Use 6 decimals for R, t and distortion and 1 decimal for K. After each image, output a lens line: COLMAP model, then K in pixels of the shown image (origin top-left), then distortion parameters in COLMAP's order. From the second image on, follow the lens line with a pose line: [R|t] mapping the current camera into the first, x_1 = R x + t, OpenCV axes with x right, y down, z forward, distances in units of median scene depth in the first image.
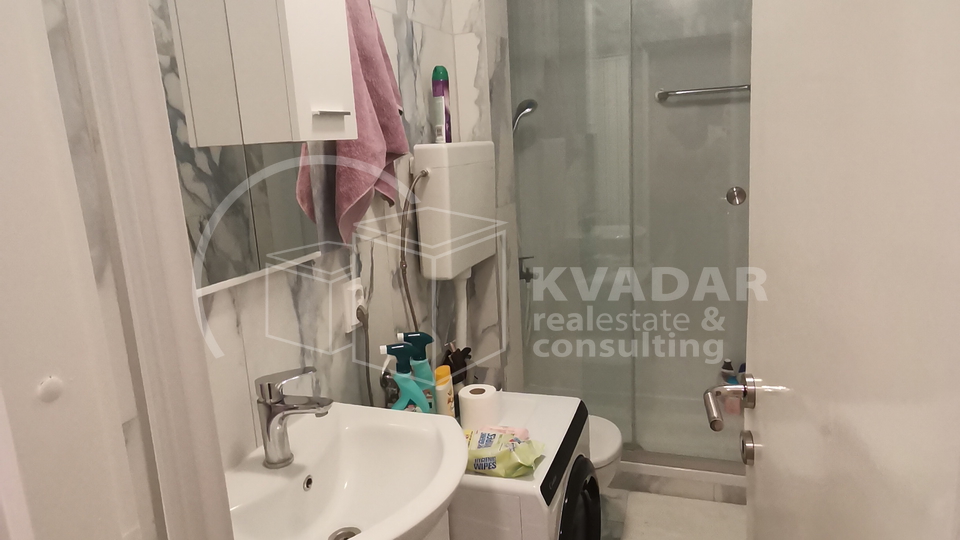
lens RADIAL K [[623.5, 0, 480.6], [0, 623.5, 270.3], [0, 0, 1]] dist [0.004446, 0.002332]
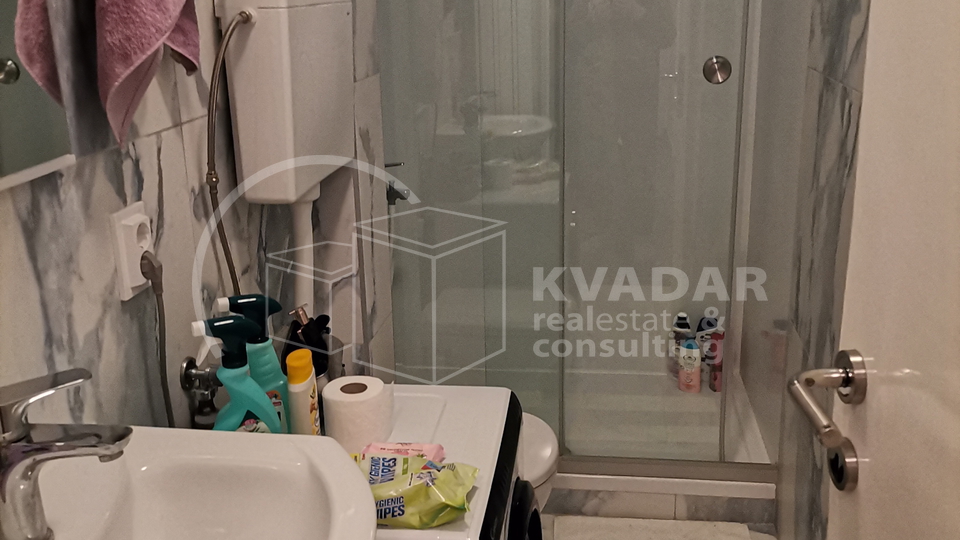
lens RADIAL K [[930.1, 0, 479.9], [0, 930.1, 269.6], [0, 0, 1]] dist [0.016929, 0.000000]
pose [[0.973239, -0.029052, 0.227950, -0.092776], [0.008157, 0.995718, 0.092077, -0.002184], [-0.229649, -0.087754, 0.969309, 0.115349]]
